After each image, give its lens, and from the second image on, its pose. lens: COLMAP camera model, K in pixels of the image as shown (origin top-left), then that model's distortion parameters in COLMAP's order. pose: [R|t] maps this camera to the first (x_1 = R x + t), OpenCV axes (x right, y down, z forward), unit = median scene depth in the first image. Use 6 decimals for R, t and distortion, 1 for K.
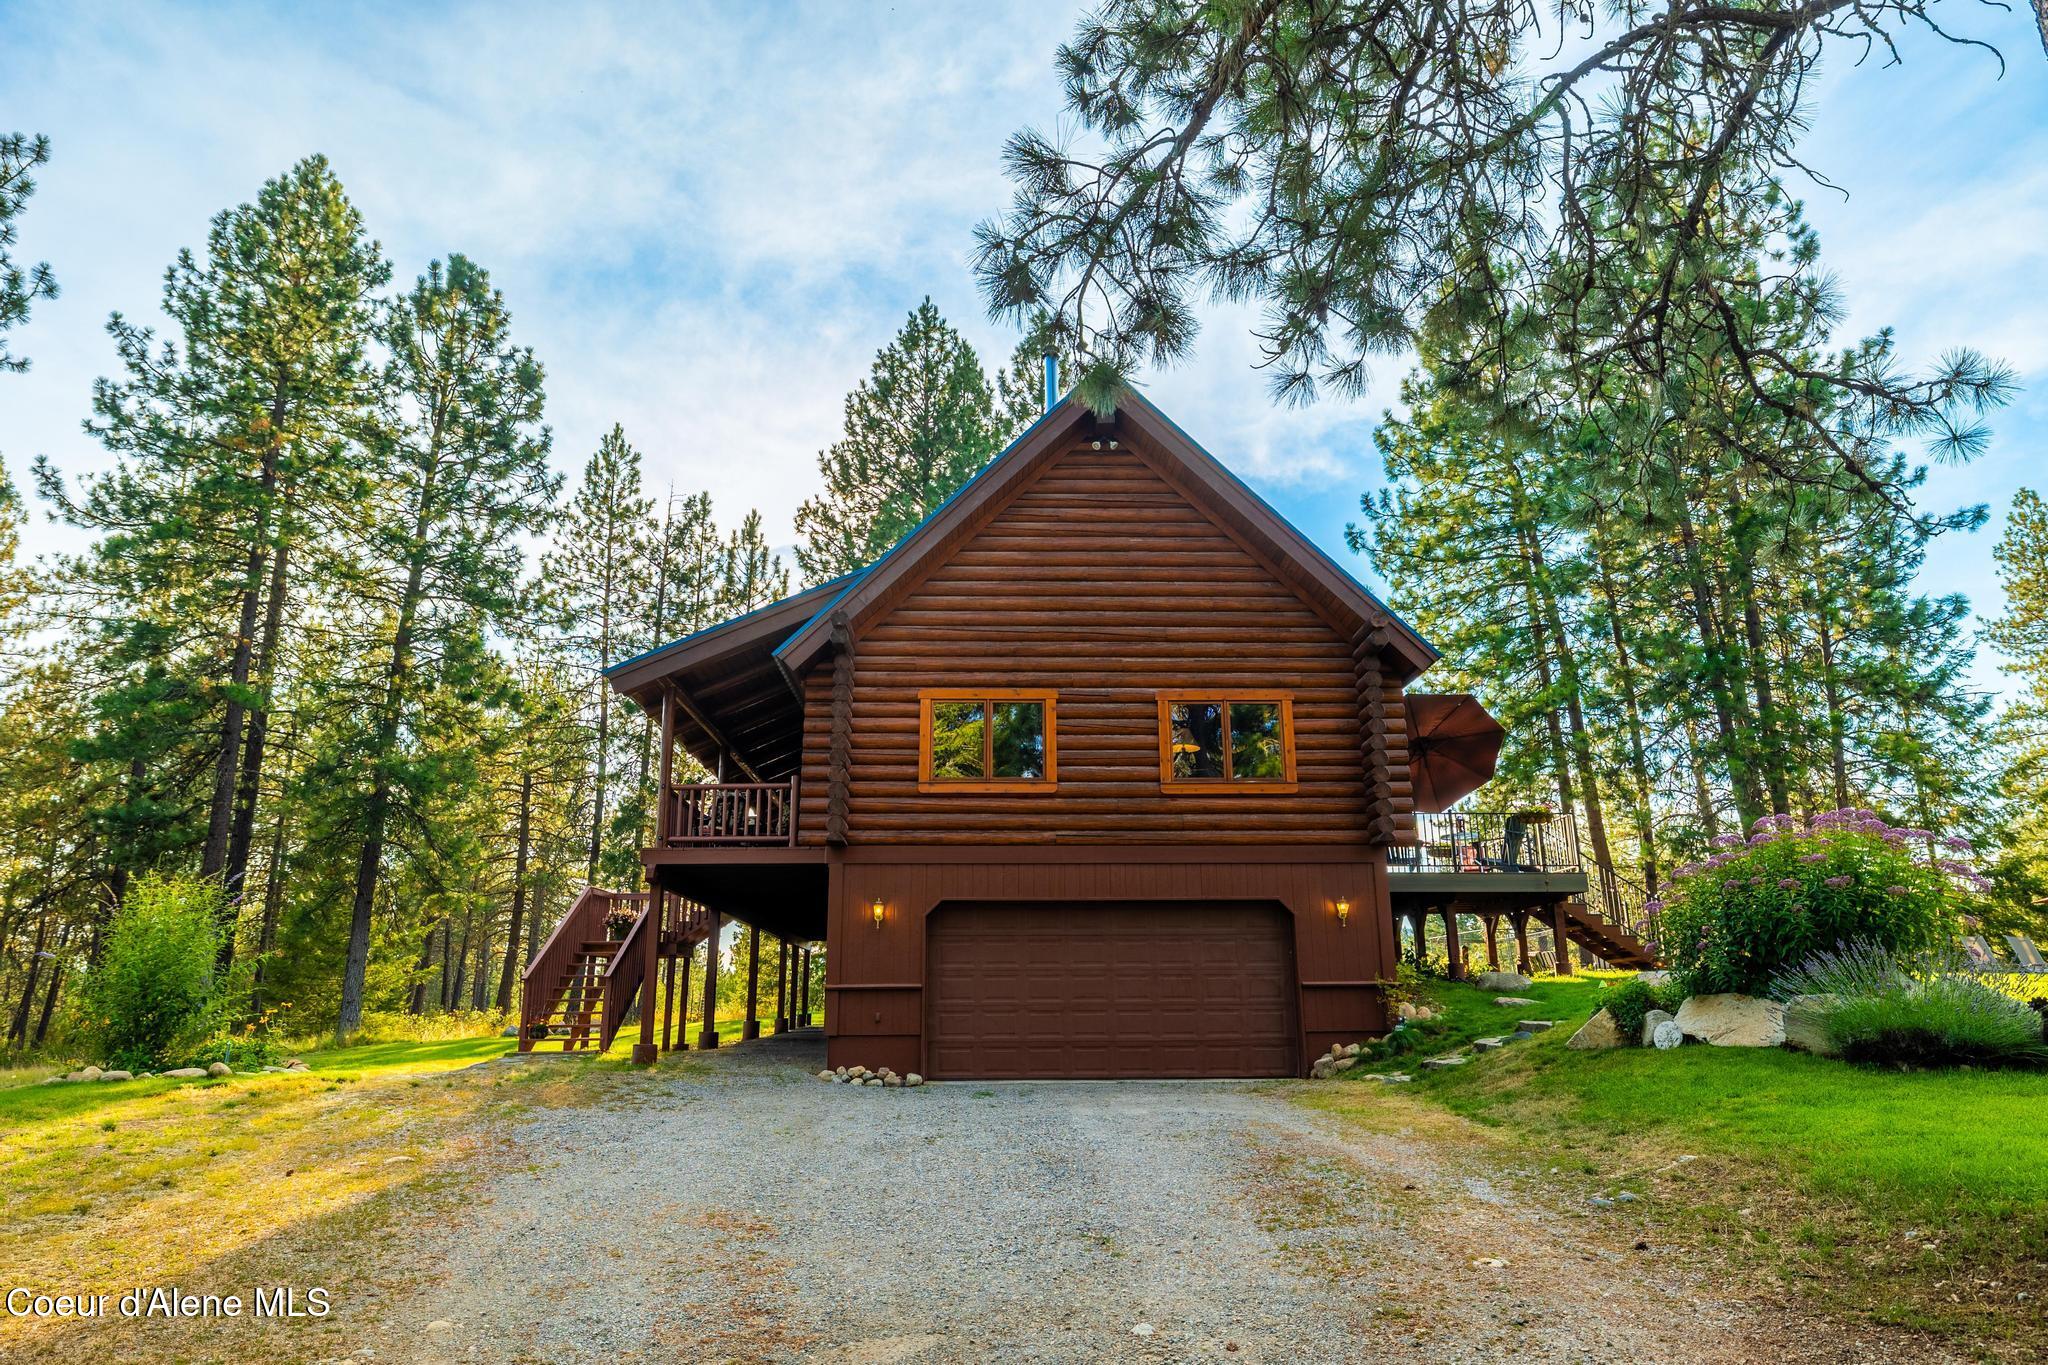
lens RADIAL K [[1200.9, 0, 1024.5], [0, 1200.9, 625.6], [0, 0, 1]] dist [-0.027488, -0.000592]
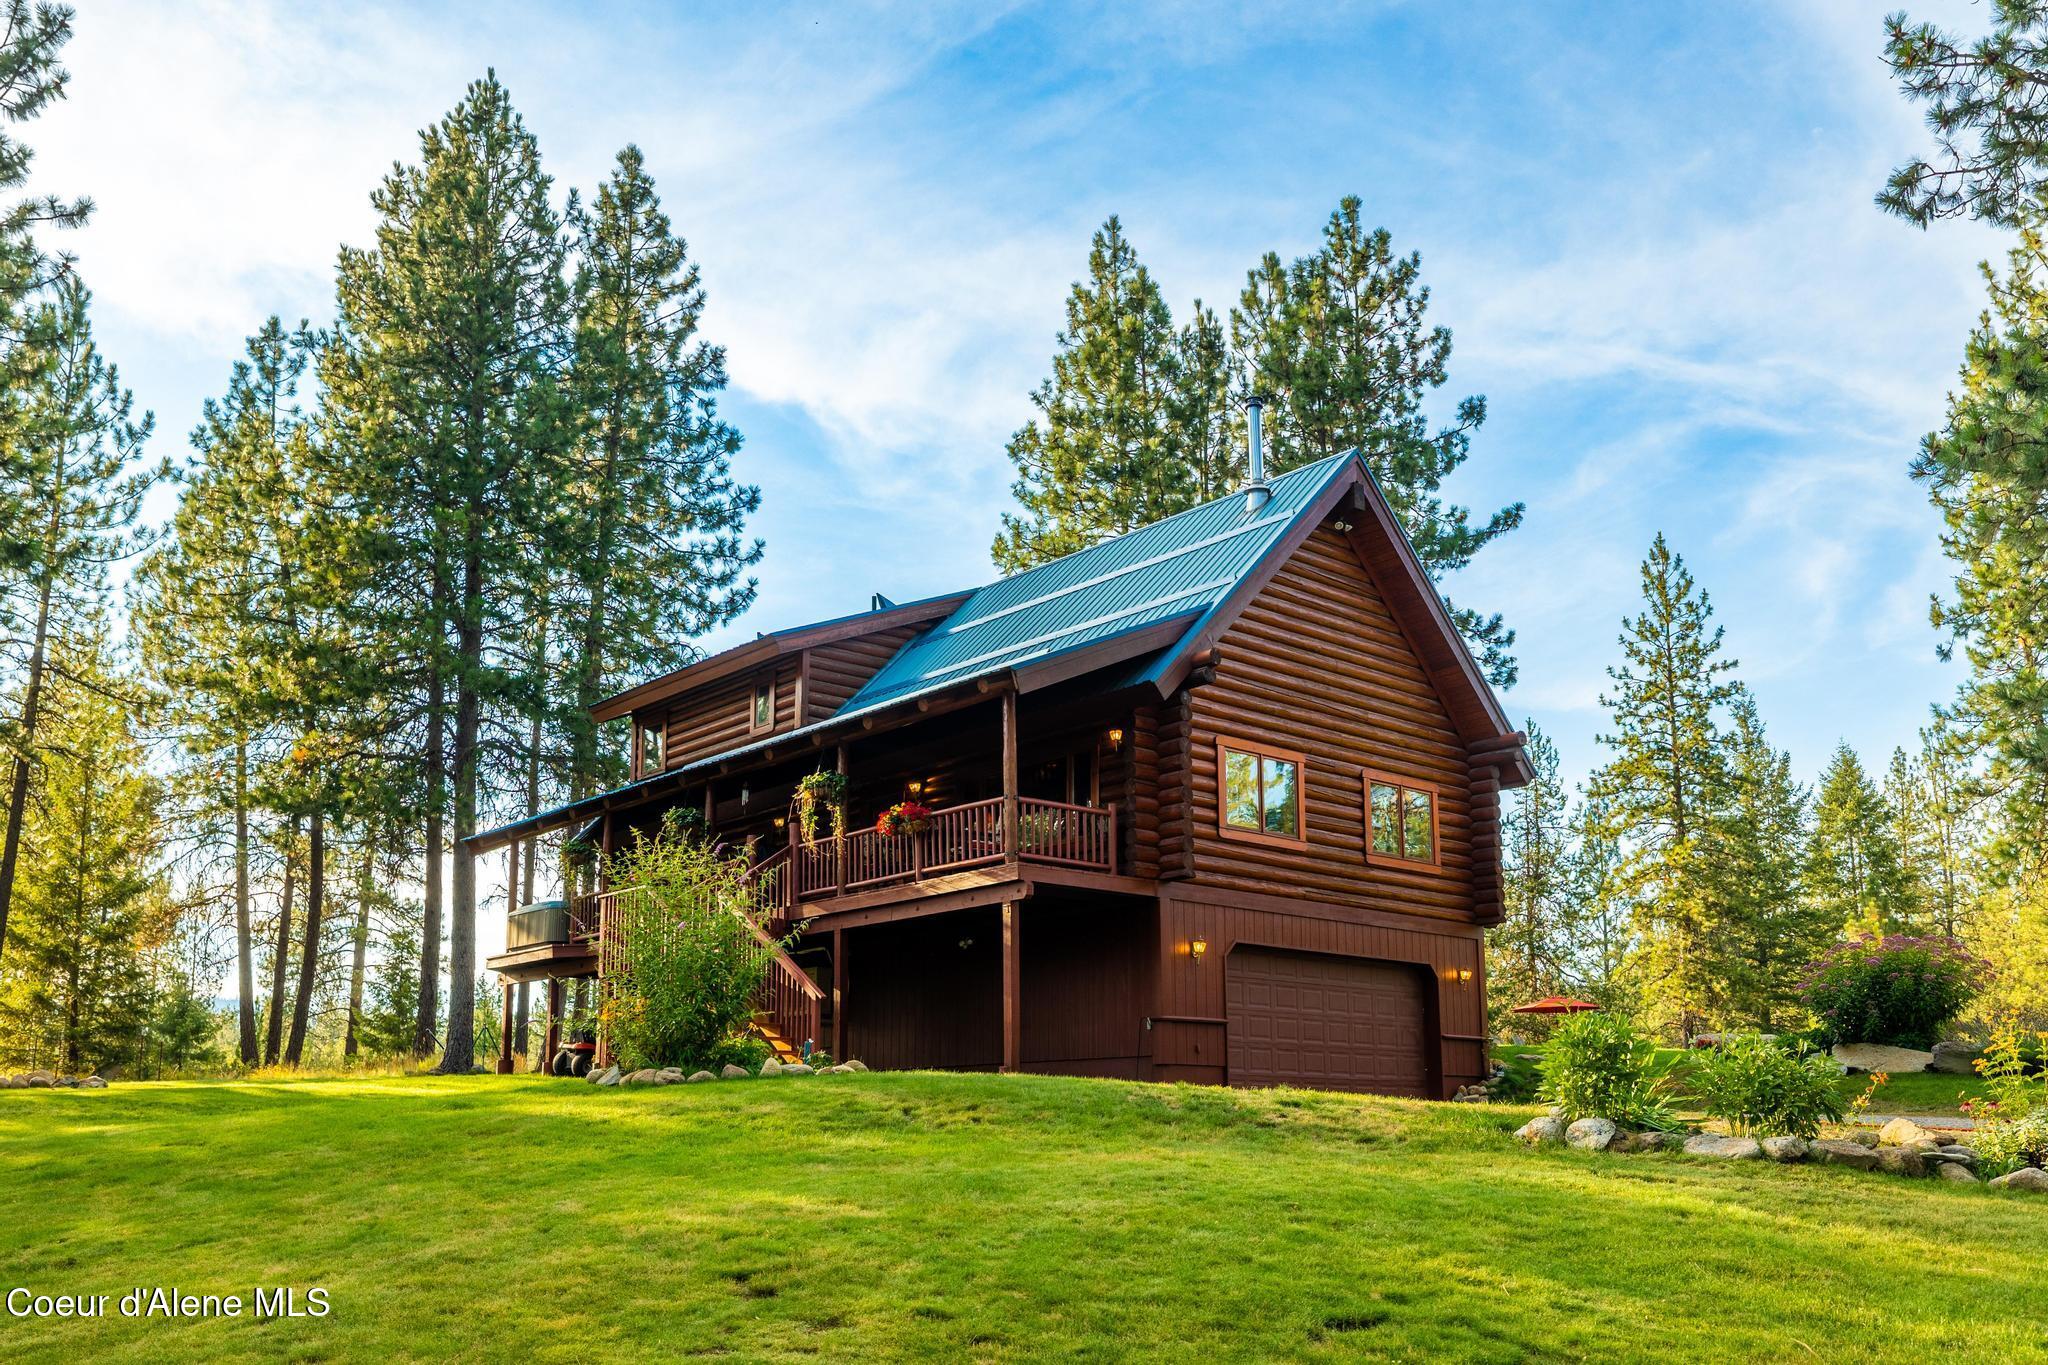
lens RADIAL K [[1747.6, 0, 1024.0], [0, 1747.6, 682.5], [0, 0, 1]] dist [-0.003549, 0.007543]
pose [[0.764750, 0.169503, 0.621631, -1.180884], [-0.203422, 0.978949, -0.016678, 0.068877], [-0.611372, -0.113699, 0.783132, -0.057548]]
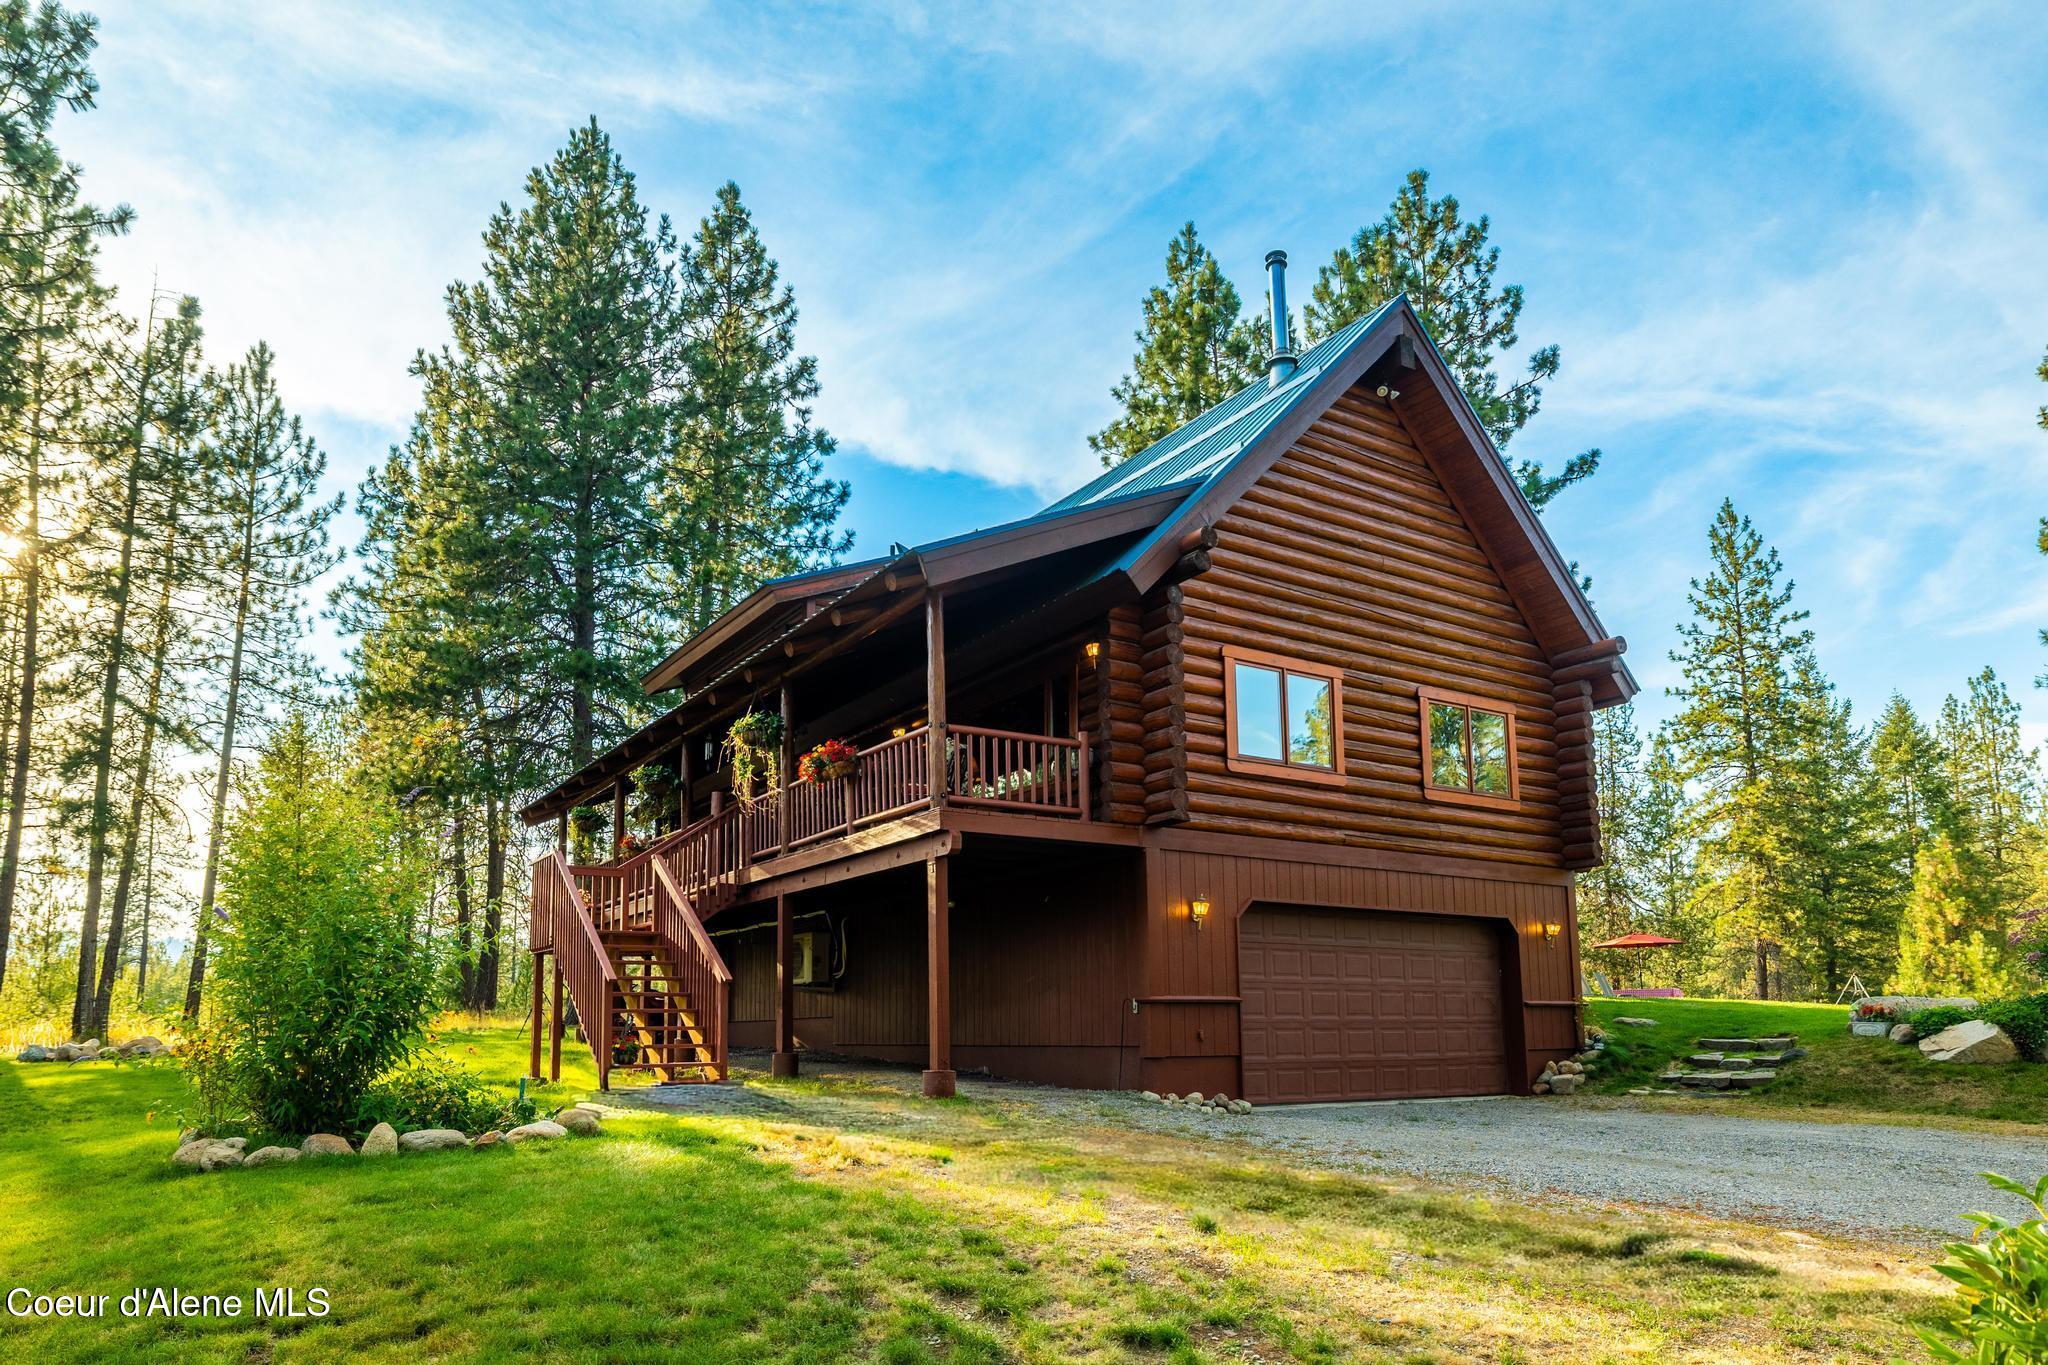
lens RADIAL K [[1287.1, 0, 967.3], [0, 1287.1, 806.4], [0, 0, 1]] dist [0.000838, -0.003401]
pose [[0.863947, 0.088157, 0.495806, -0.684939], [-0.156269, 0.982887, 0.097538, 0.105728], [-0.478723, -0.161747, 0.862938, 0.320683]]
